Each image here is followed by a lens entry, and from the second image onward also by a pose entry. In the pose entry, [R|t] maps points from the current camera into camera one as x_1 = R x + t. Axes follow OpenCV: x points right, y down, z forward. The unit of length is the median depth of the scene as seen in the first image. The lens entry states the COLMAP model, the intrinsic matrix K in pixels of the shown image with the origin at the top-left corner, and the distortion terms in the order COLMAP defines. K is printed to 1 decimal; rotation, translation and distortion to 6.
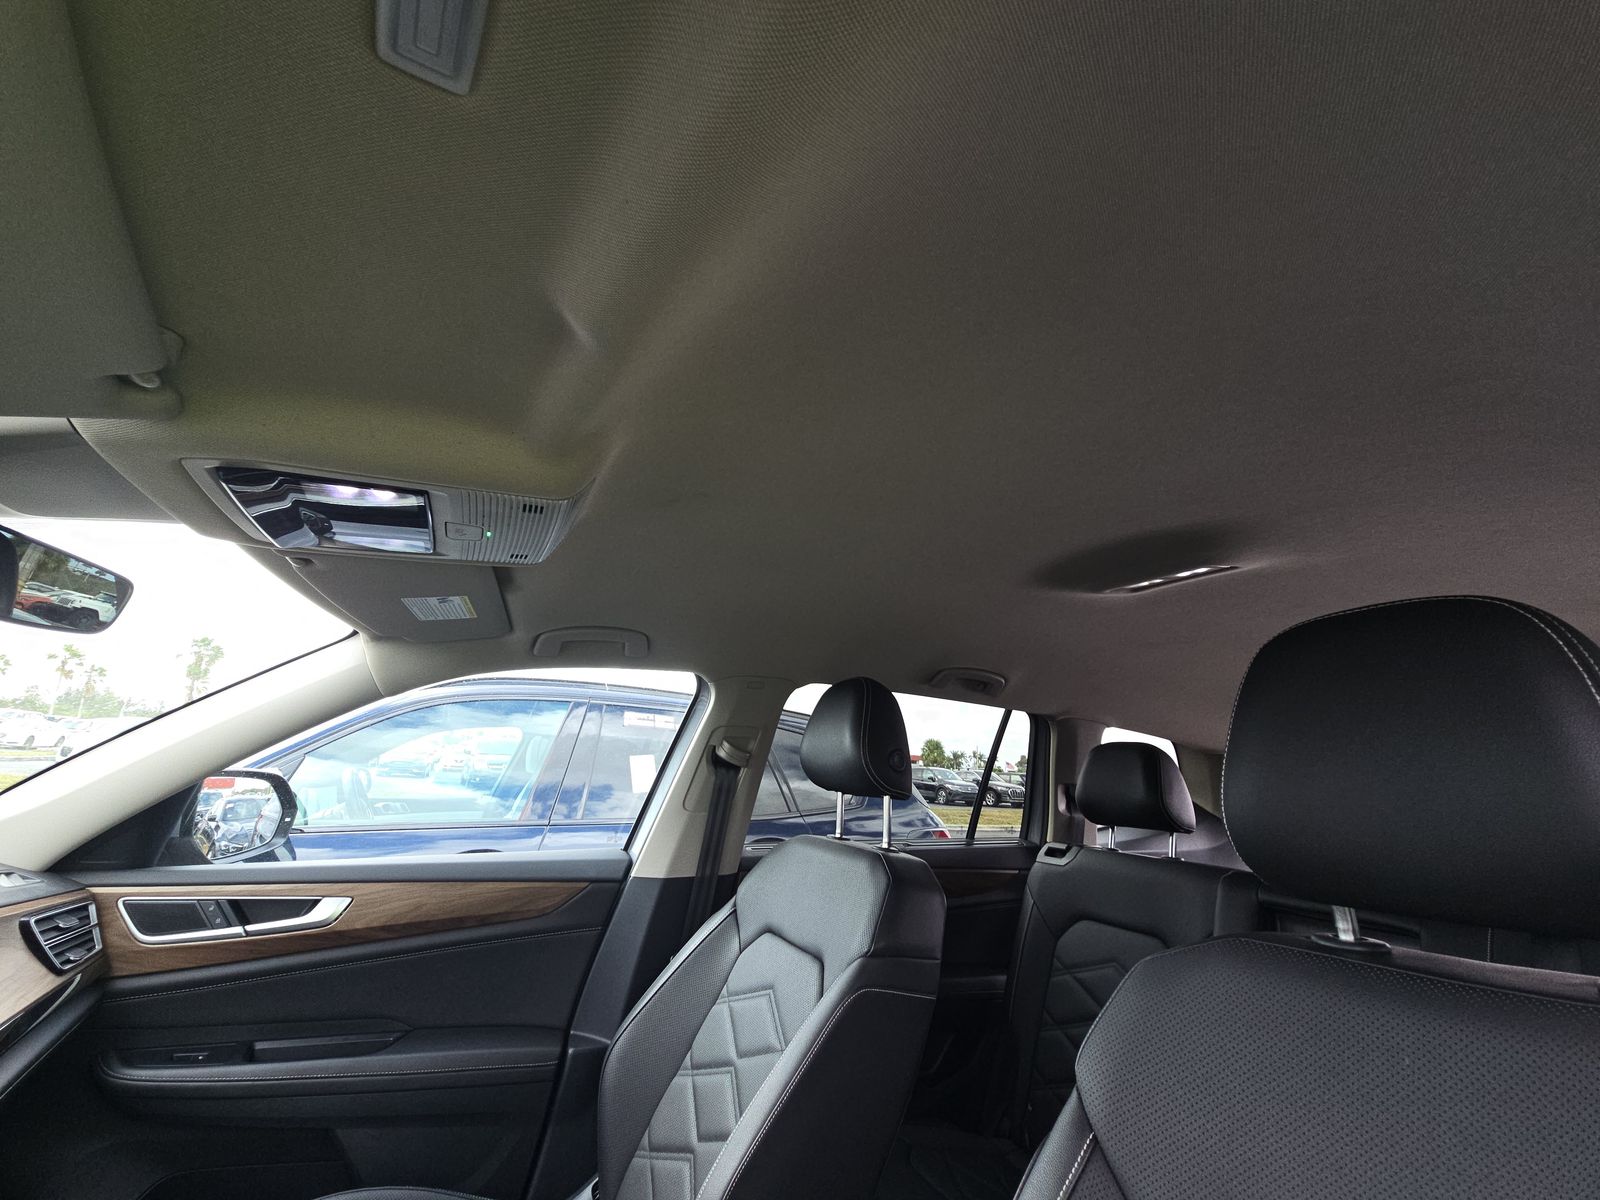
lens RADIAL K [[634.2, 0, 805.6], [0, 634.2, 602.1], [0, 0, 1]] dist [-0.000792, -0.010433]
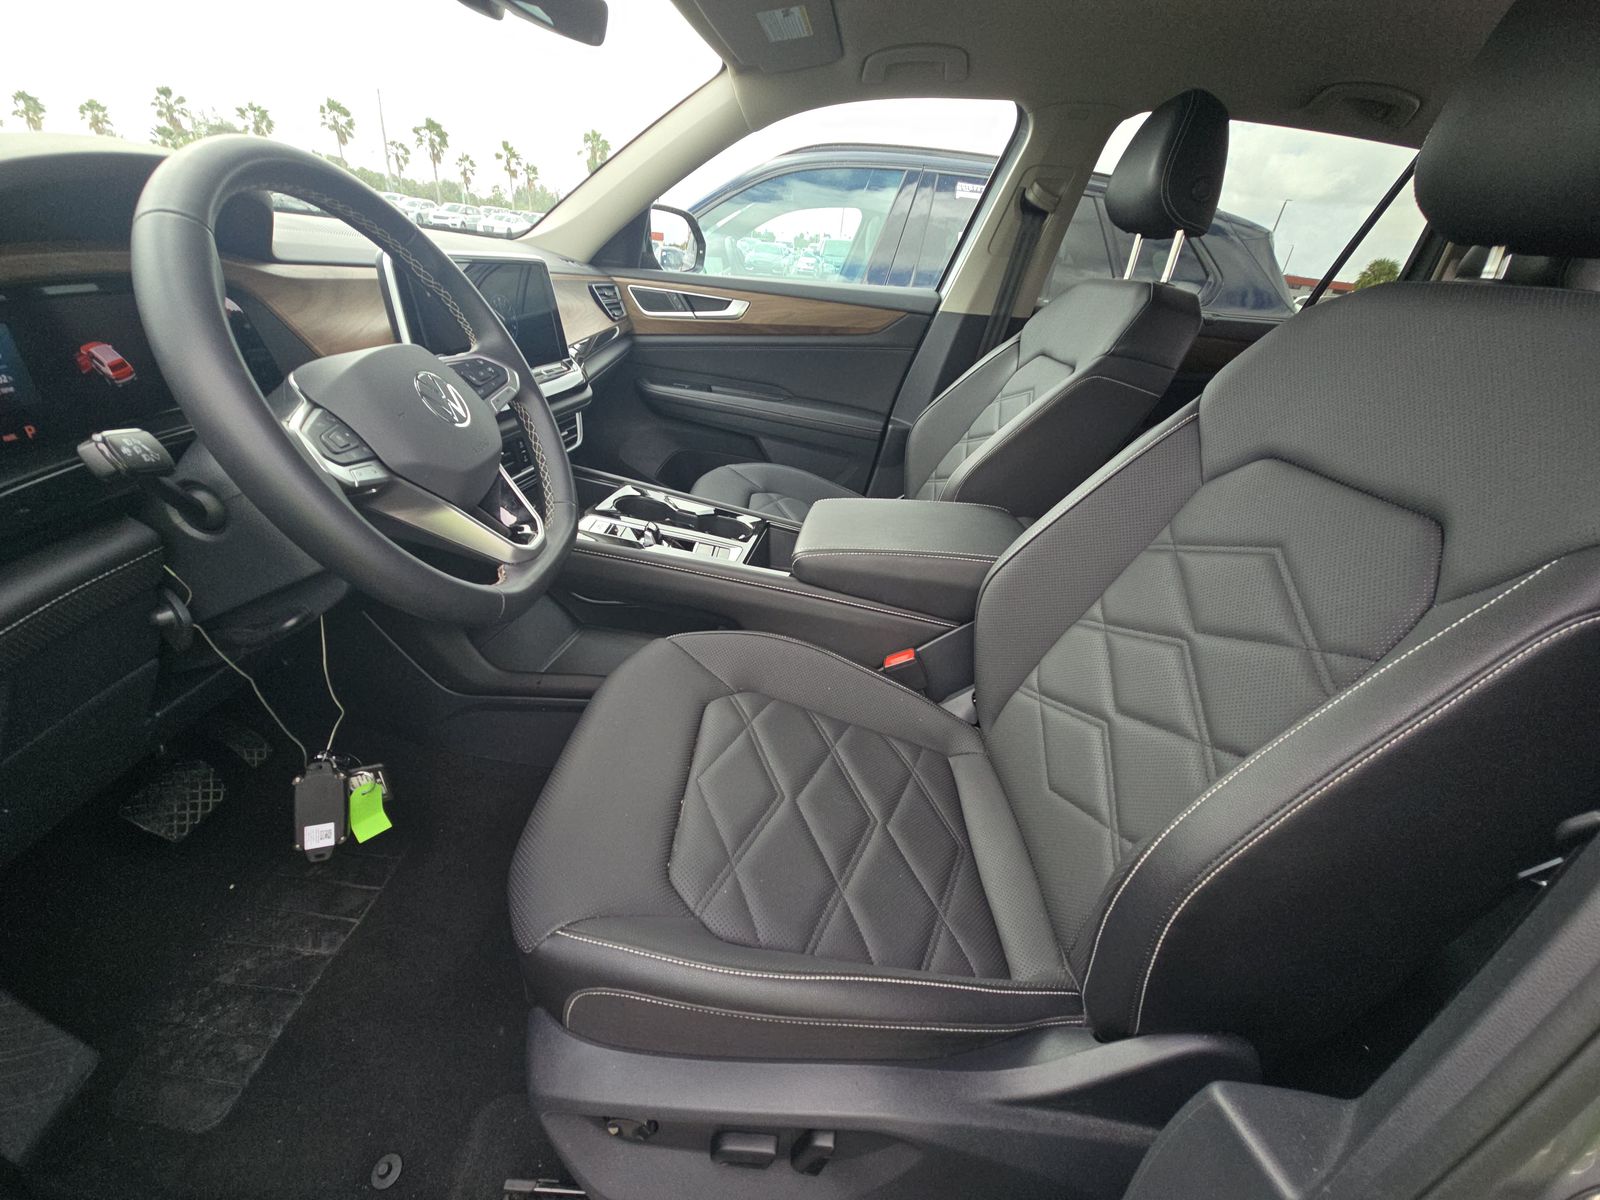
lens RADIAL K [[634.2, 0, 805.6], [0, 634.2, 602.1], [0, 0, 1]] dist [-0.000792, -0.010433]
pose [[0.882563, 0.246961, -0.400116, 0.130092], [0.075322, 0.765712, 0.638758, 0.061106], [0.464122, -0.593882, 0.657188, -0.268940]]
